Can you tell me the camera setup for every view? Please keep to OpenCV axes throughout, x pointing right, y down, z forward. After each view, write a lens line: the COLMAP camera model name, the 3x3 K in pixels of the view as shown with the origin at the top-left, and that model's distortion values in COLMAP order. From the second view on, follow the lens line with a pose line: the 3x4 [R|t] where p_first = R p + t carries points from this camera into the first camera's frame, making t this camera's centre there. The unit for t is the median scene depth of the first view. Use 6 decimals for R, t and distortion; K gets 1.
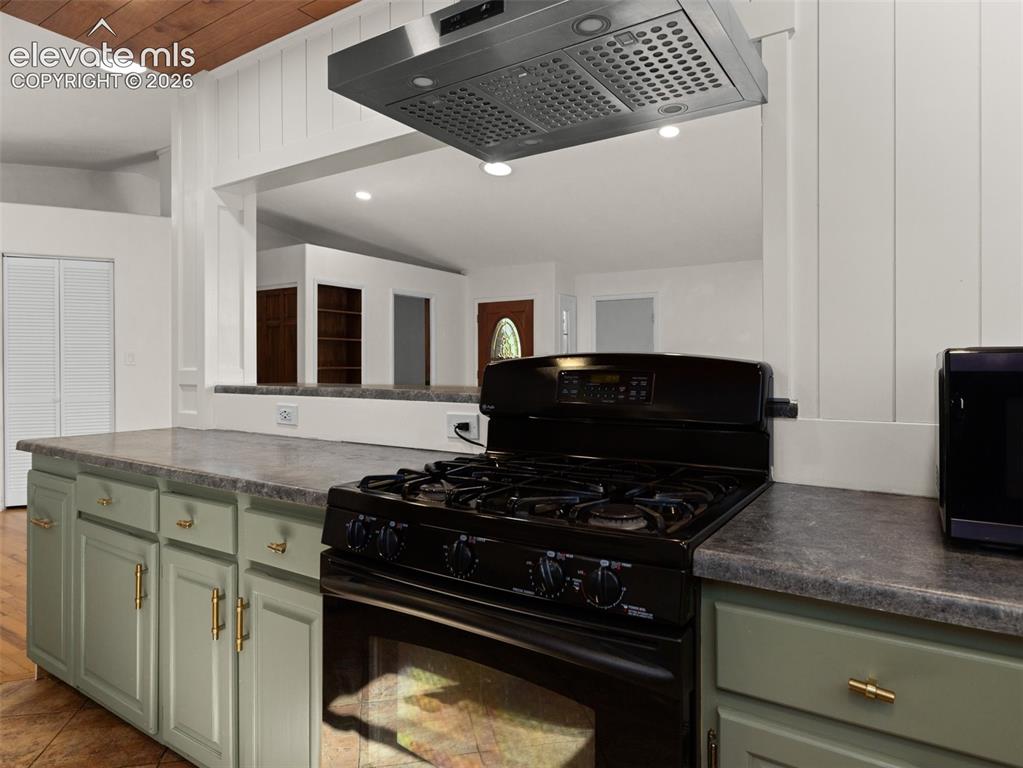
lens RADIAL K [[624.7, 0, 511.9], [0, 624.7, 373.9], [0, 0, 1]] dist [0.003728, 0.000421]
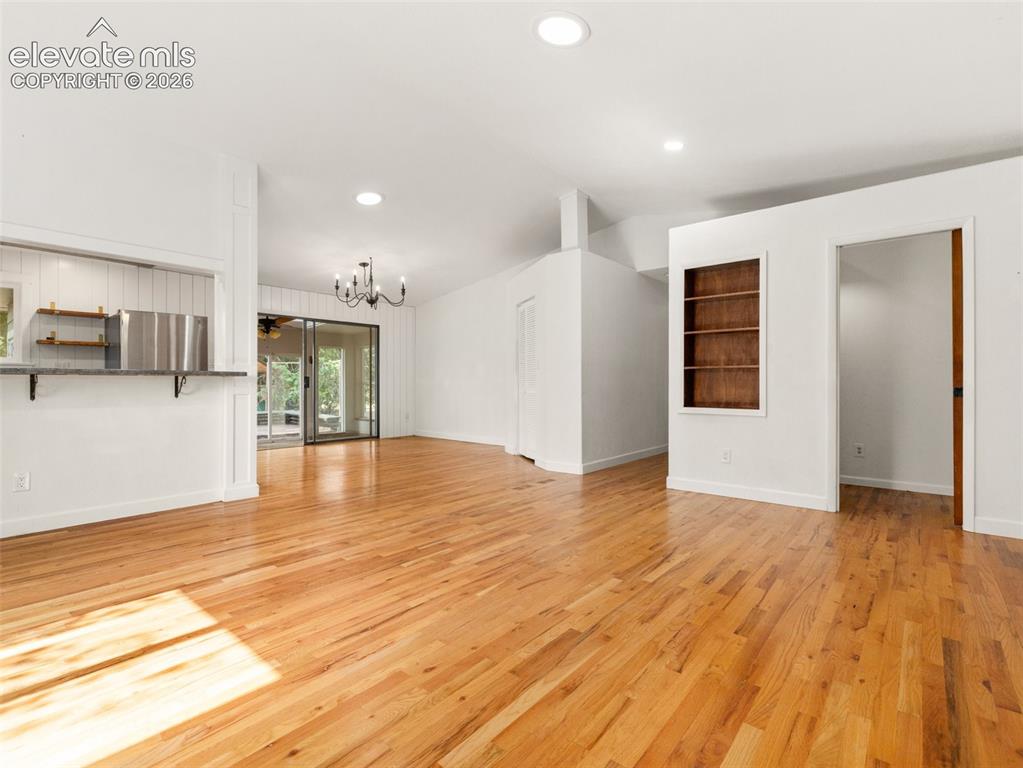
lens RADIAL K [[488.0, 0, 508.5], [0, 488.0, 383.2], [0, 0, 1]] dist [0.000882, 0.000253]
pose [[-0.118180, 0.002873, -0.992988, 0.319637], [-0.010851, 0.999932, 0.004184, 0.010047], [0.992933, 0.011269, -0.118140, 0.700453]]
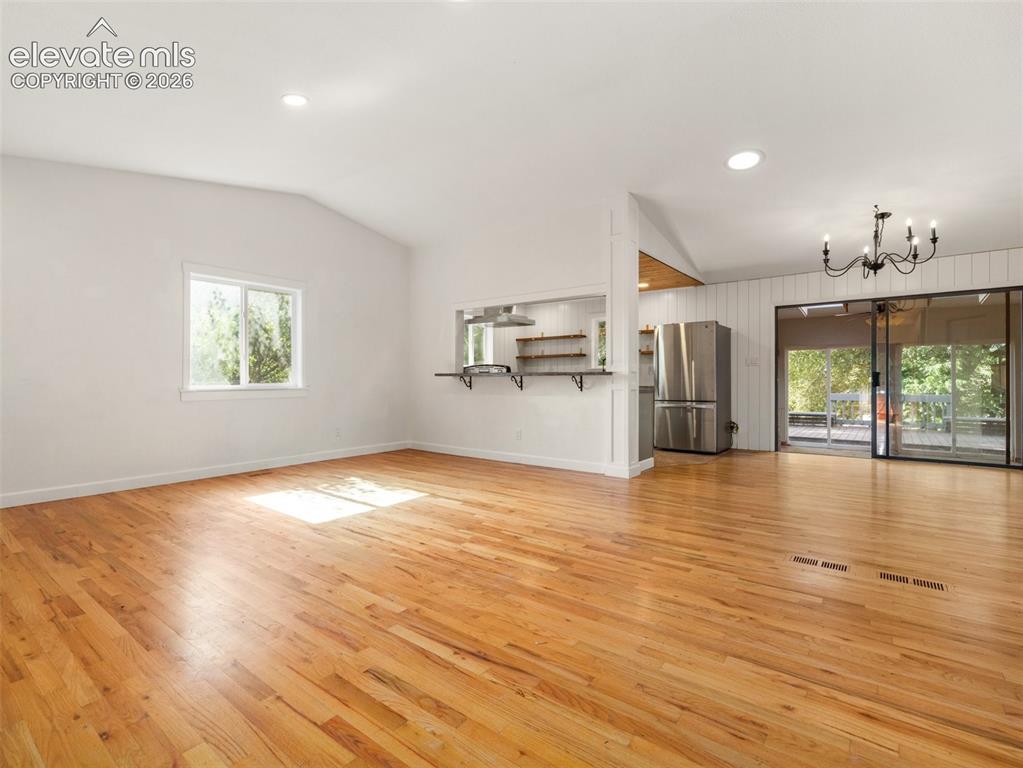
lens RADIAL K [[488.0, 0, 516.8], [0, 488.0, 385.0], [0, 0, 1]] dist [0.000882, 0.000253]
pose [[-0.998117, 0.002564, 0.061279, -0.066177], [0.003876, 0.999765, 0.021311, 0.006794], [-0.061210, 0.021509, -0.997893, 0.986697]]
